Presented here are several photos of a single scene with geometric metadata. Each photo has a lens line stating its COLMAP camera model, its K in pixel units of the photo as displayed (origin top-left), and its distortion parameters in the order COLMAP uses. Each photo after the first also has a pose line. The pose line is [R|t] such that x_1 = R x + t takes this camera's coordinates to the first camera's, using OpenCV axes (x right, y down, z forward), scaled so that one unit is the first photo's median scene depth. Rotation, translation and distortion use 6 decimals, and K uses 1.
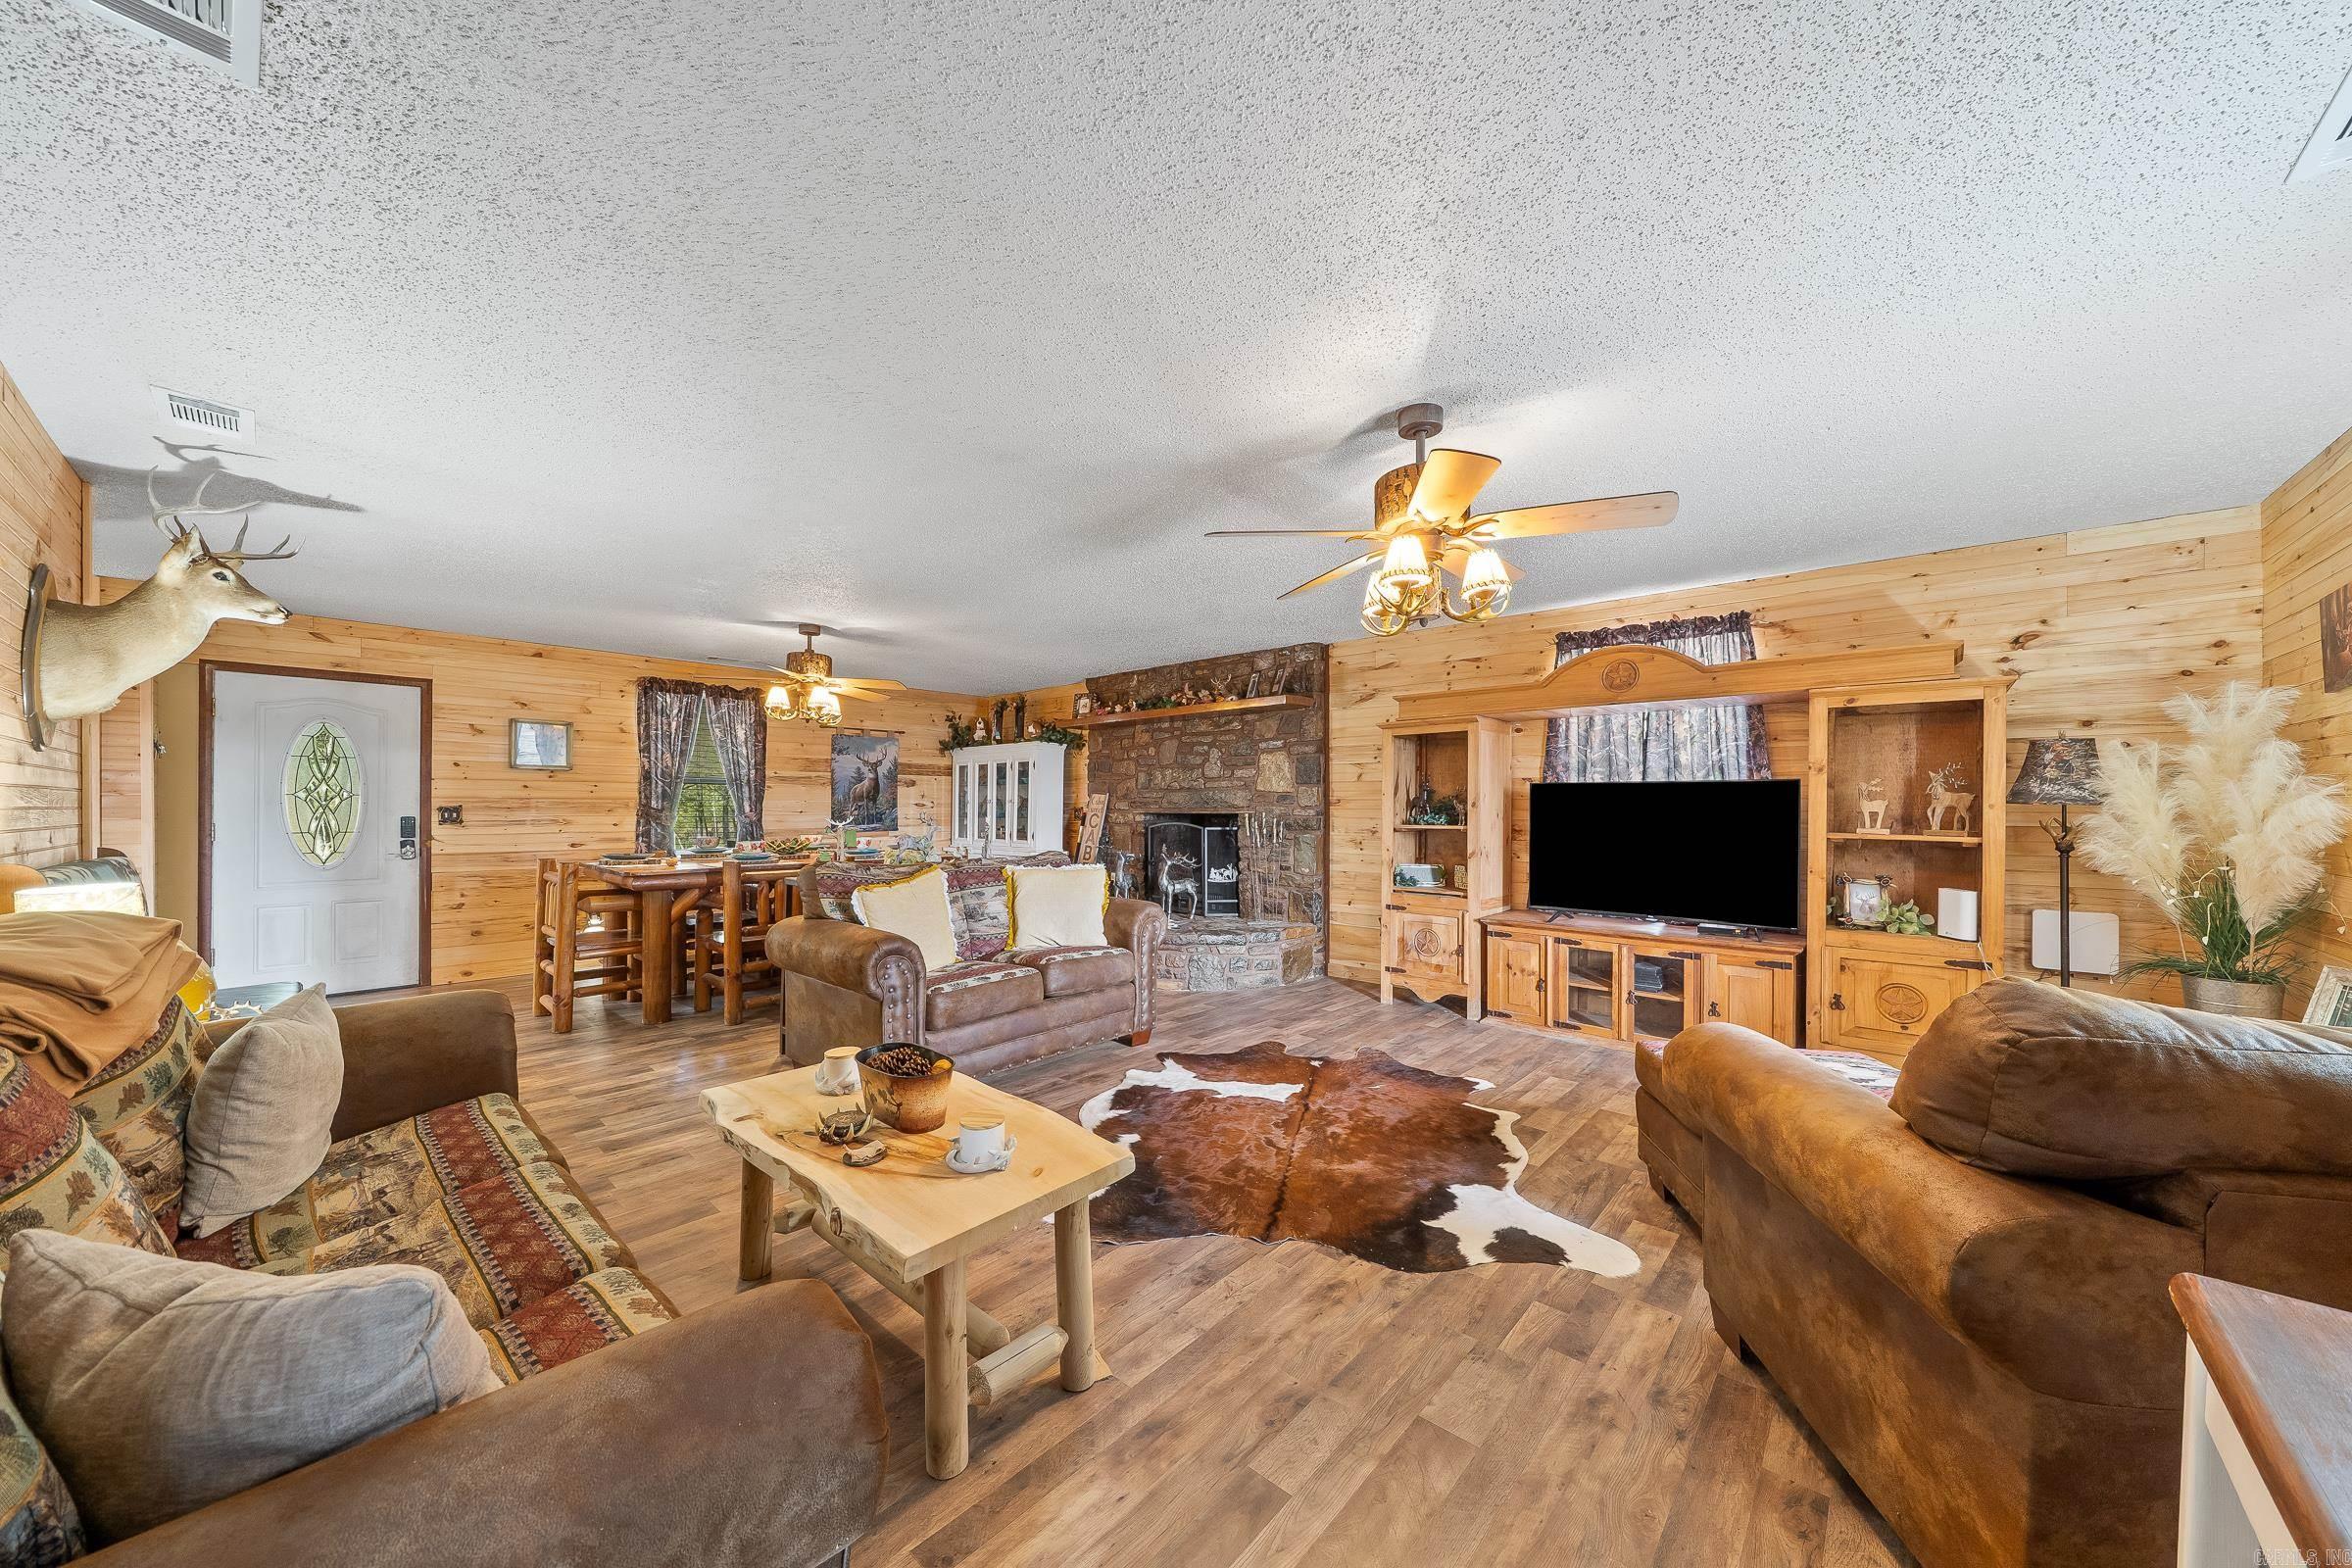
lens RADIAL K [[811.9, 0, 1179.5], [0, 811.9, 806.3], [0, 0, 1]] dist [-0.004271, -0.000507]
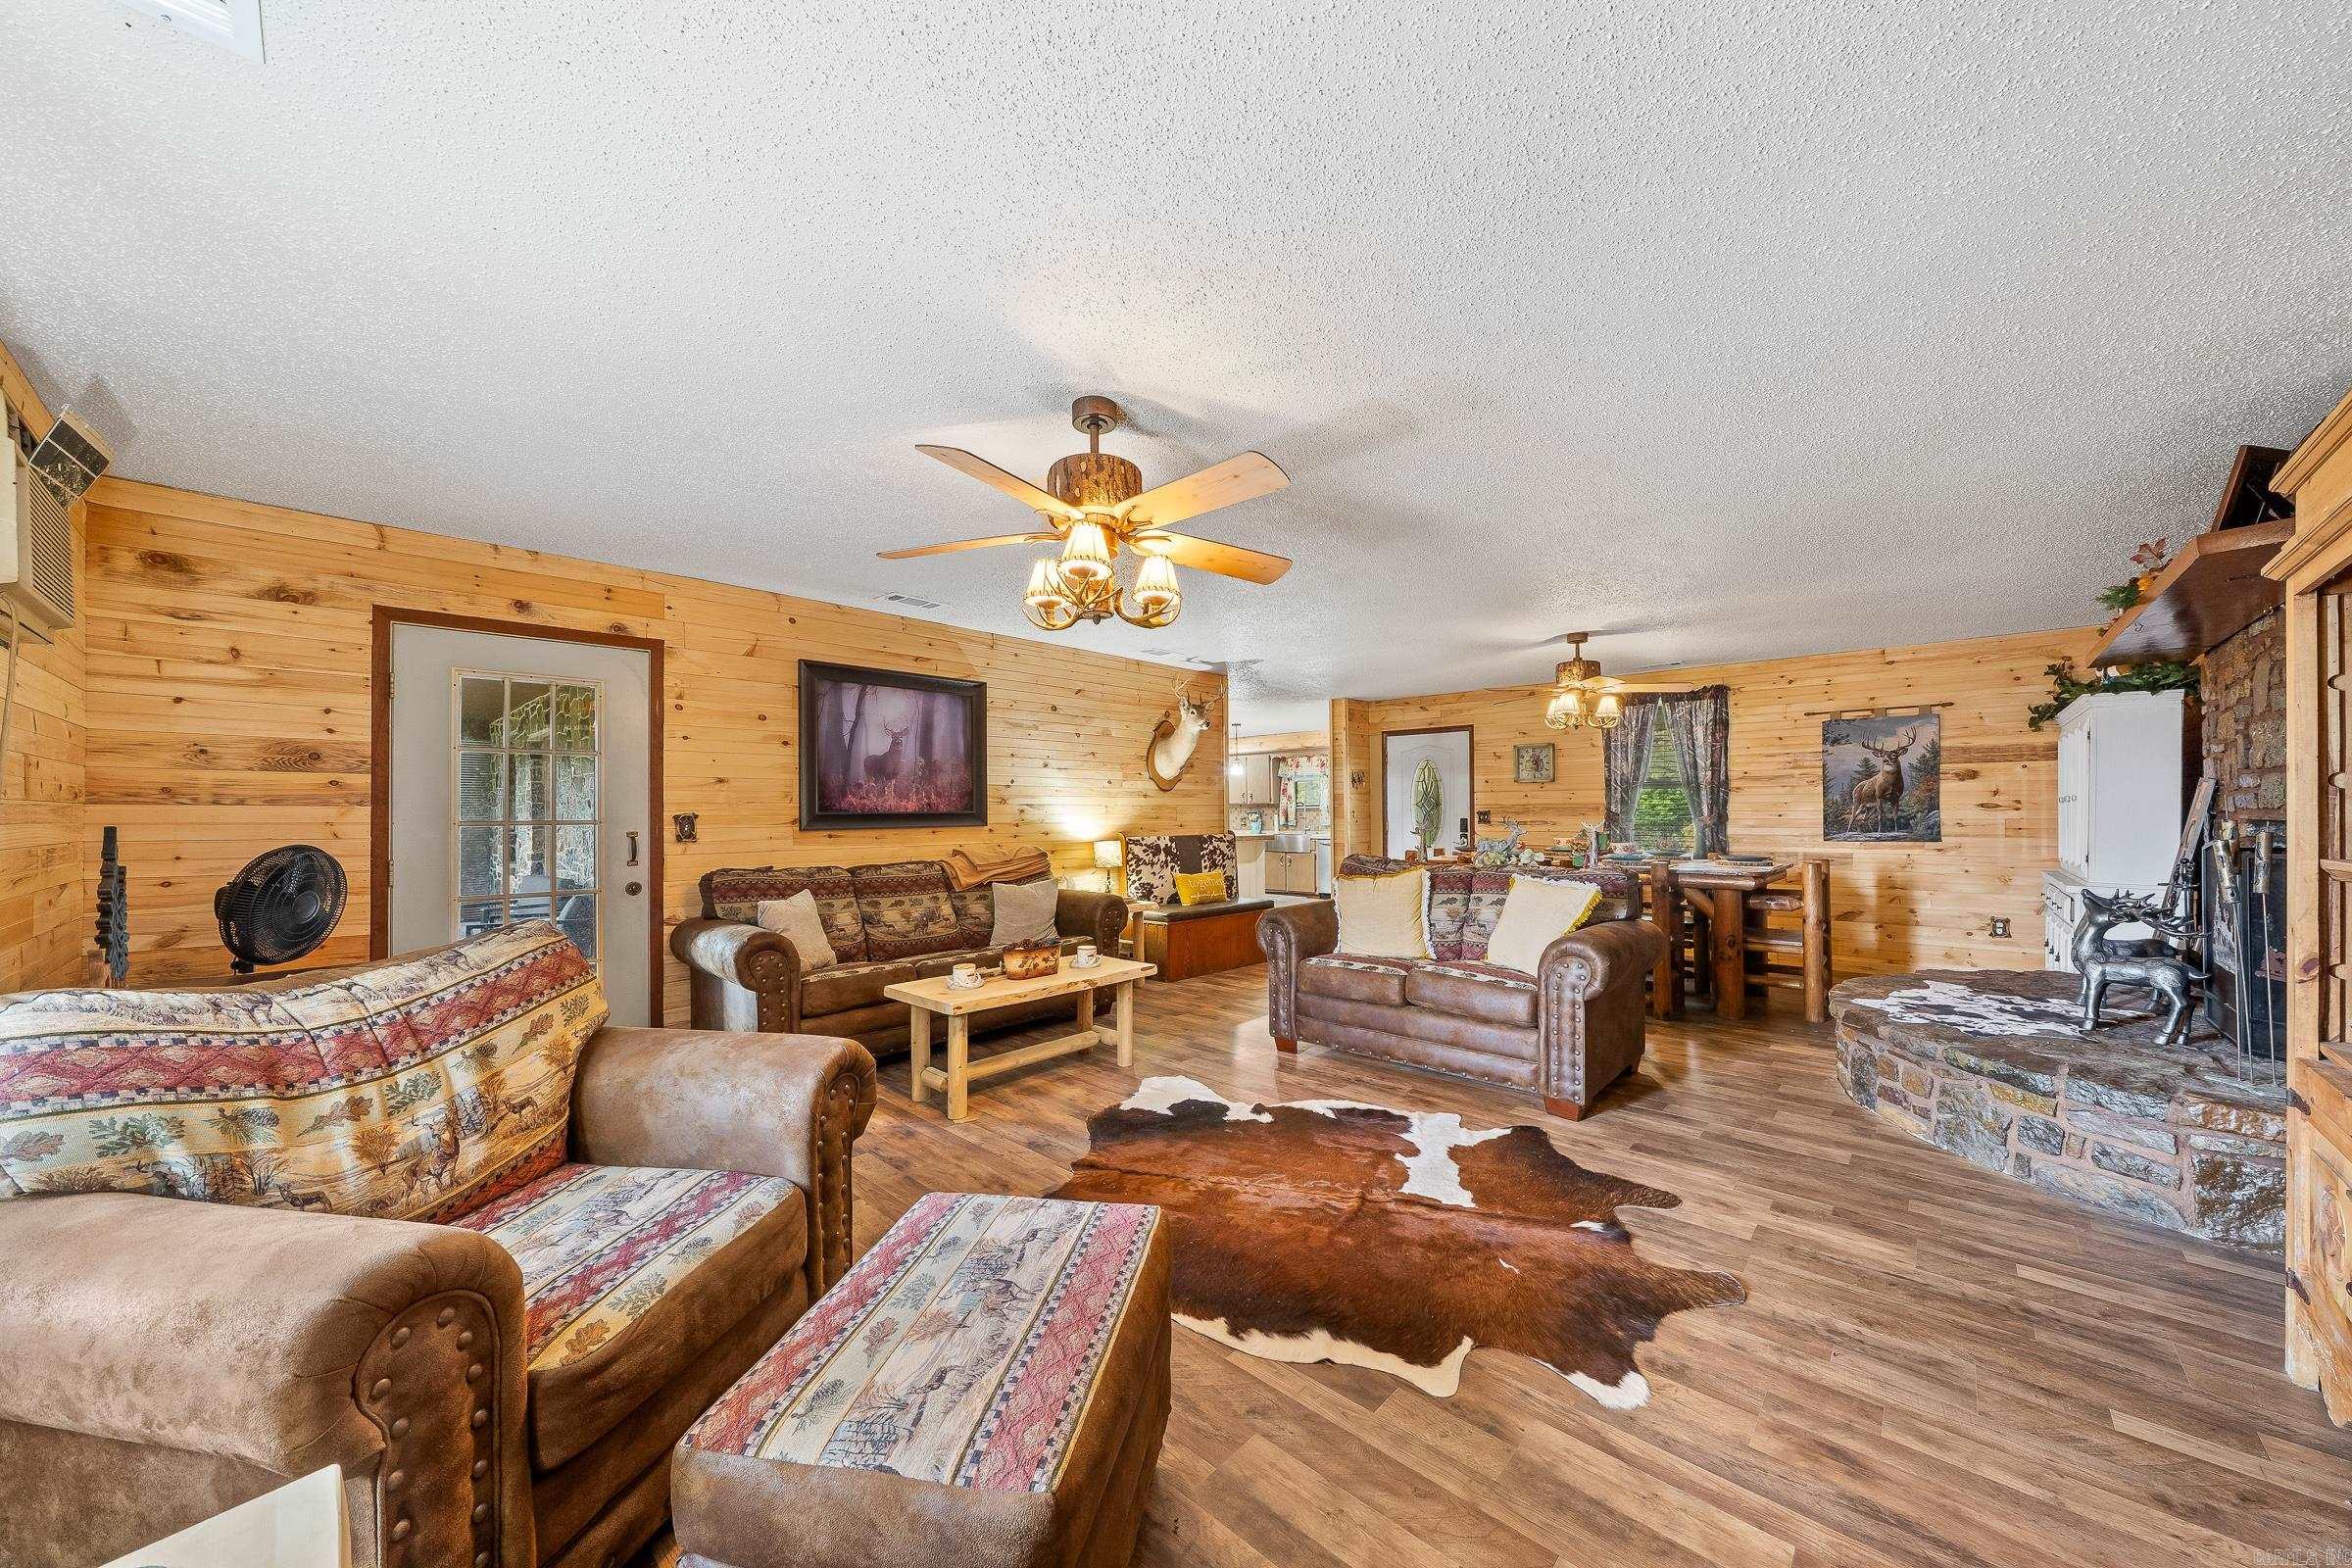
lens RADIAL K [[811.9, 0, 1178.0], [0, 811.9, 807.4], [0, 0, 1]] dist [-0.004271, -0.000507]
pose [[-0.018159, -0.006677, -0.999813, 0.585252], [0.005176, 0.999964, -0.006773, 0.000952], [0.999822, -0.005298, -0.018123, 0.517143]]
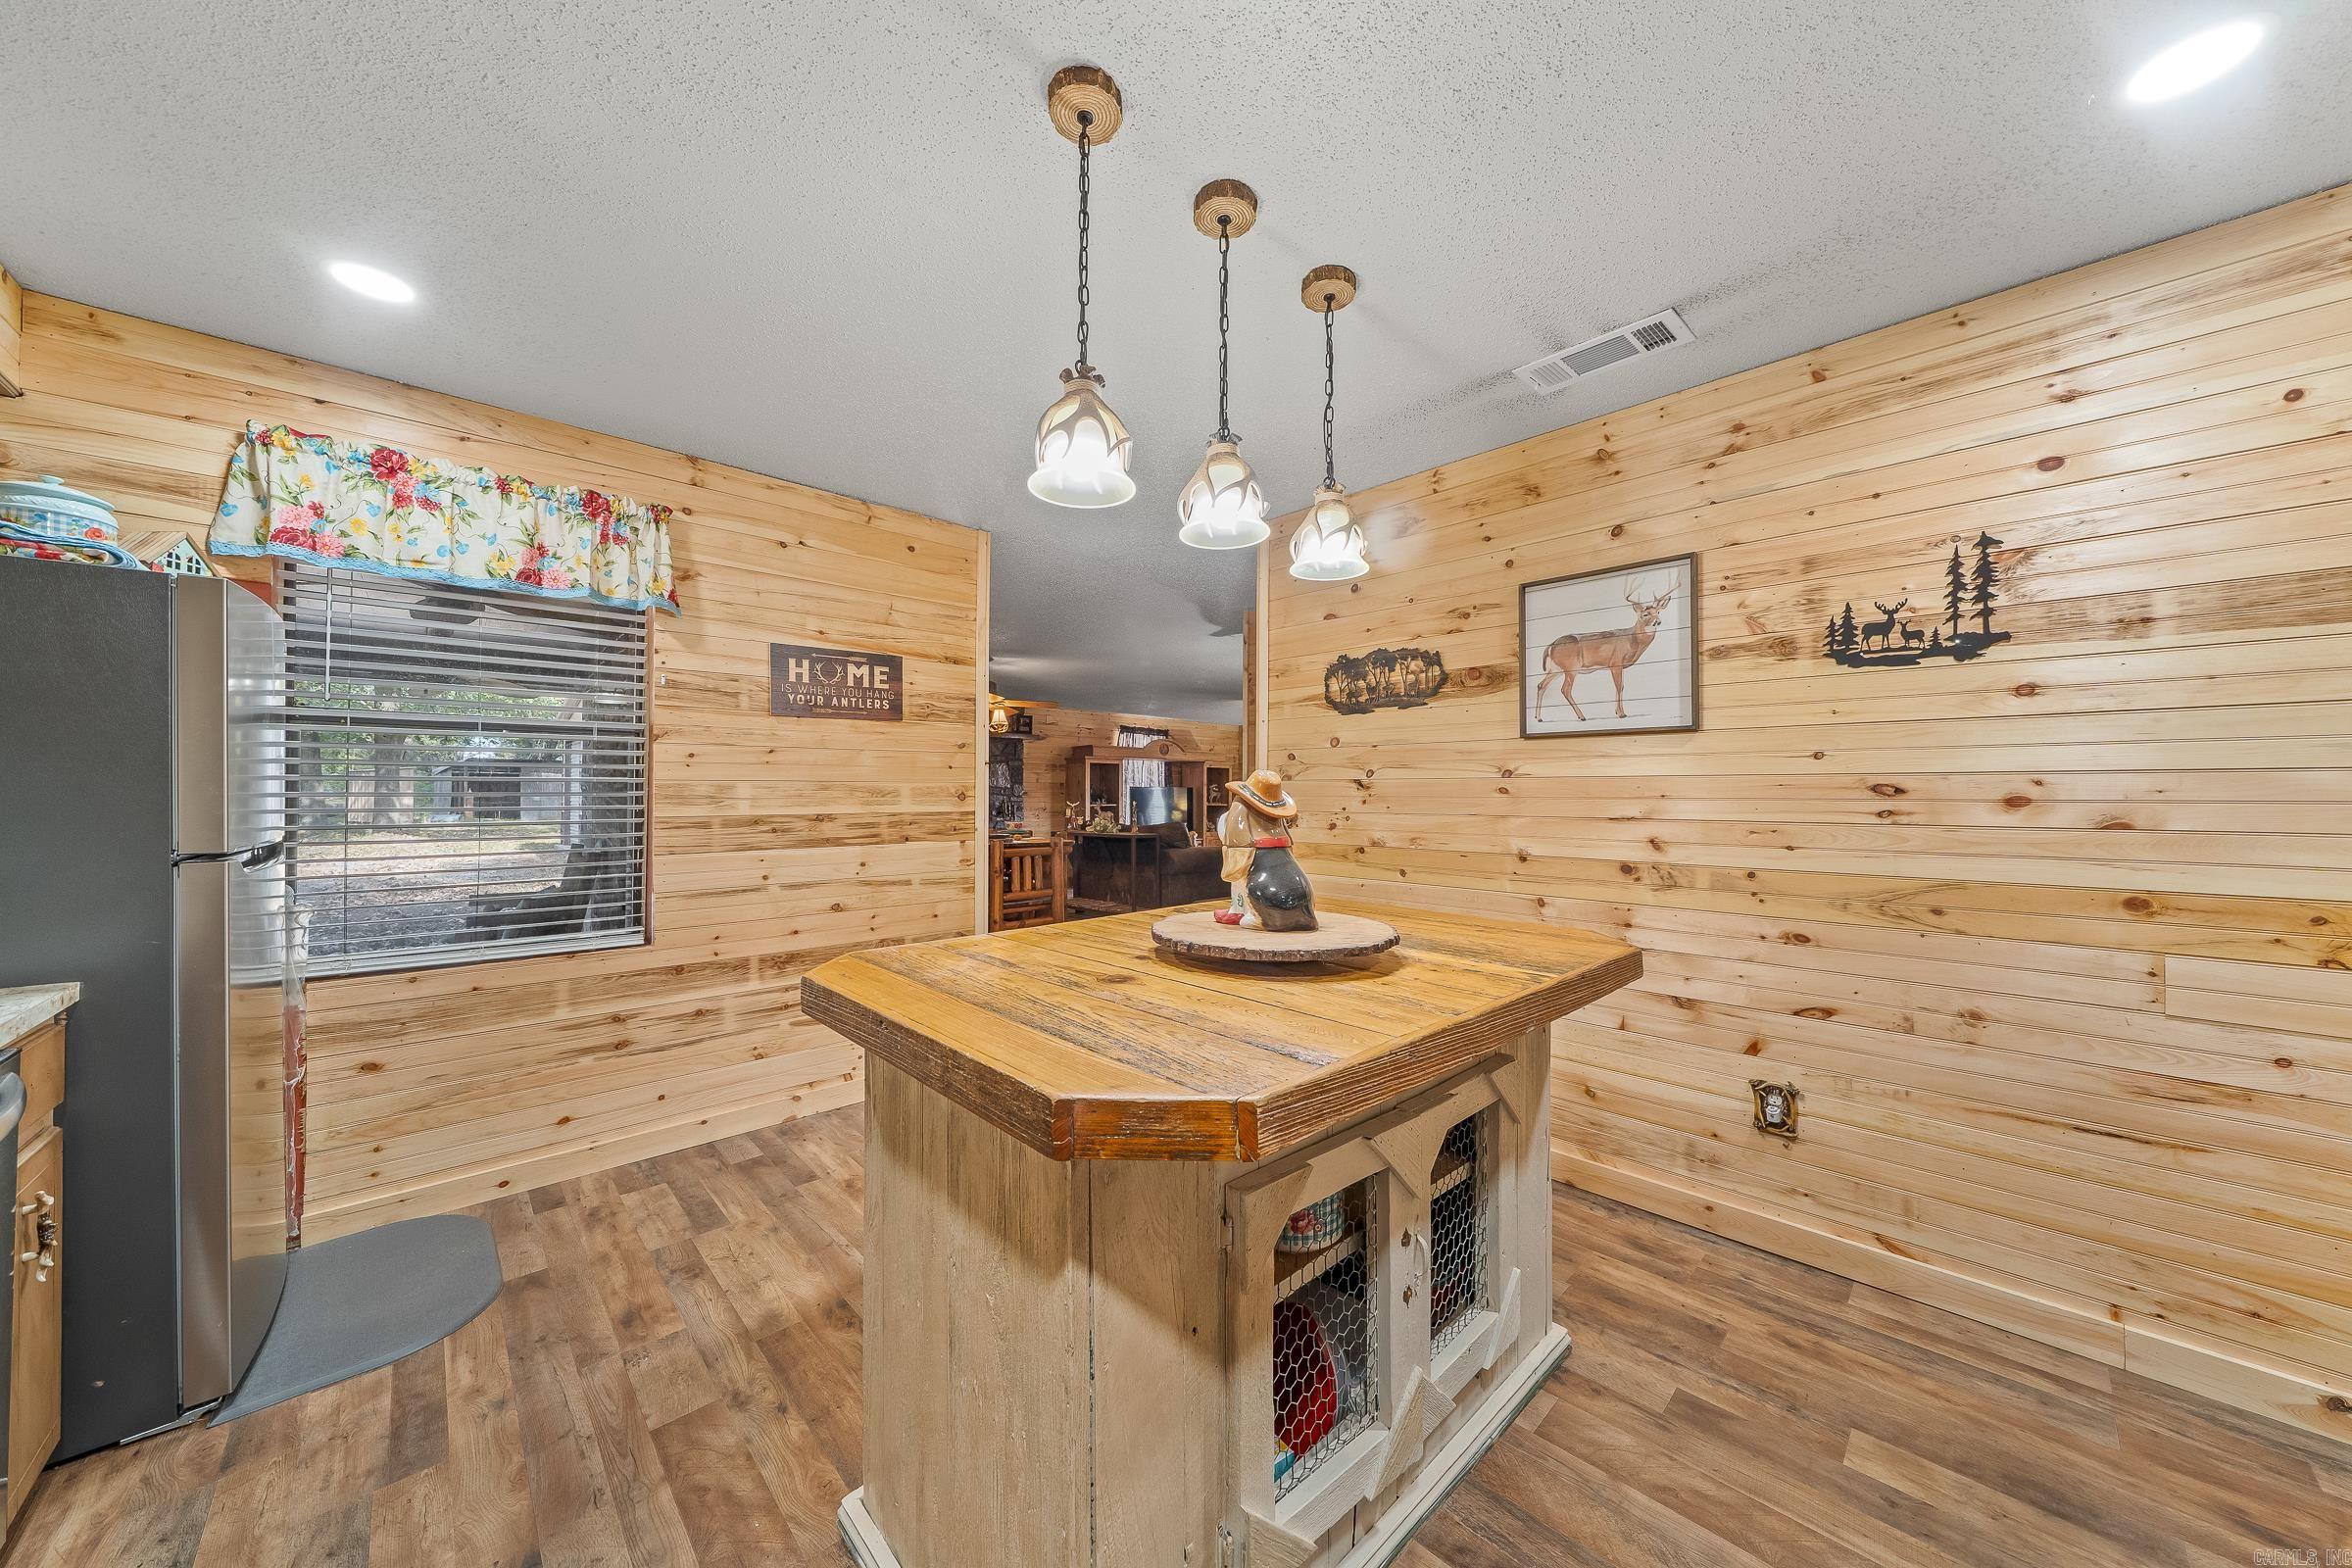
lens RADIAL K [[811.9, 0, 1191.3], [0, 811.9, 795.2], [0, 0, 1]] dist [-0.004271, -0.000507]
pose [[0.065091, 0.000564, 0.997879, -1.783348], [0.000251, 1.000000, -0.000581, -0.000405], [-0.997879, 0.000288, 0.065090, 0.569740]]
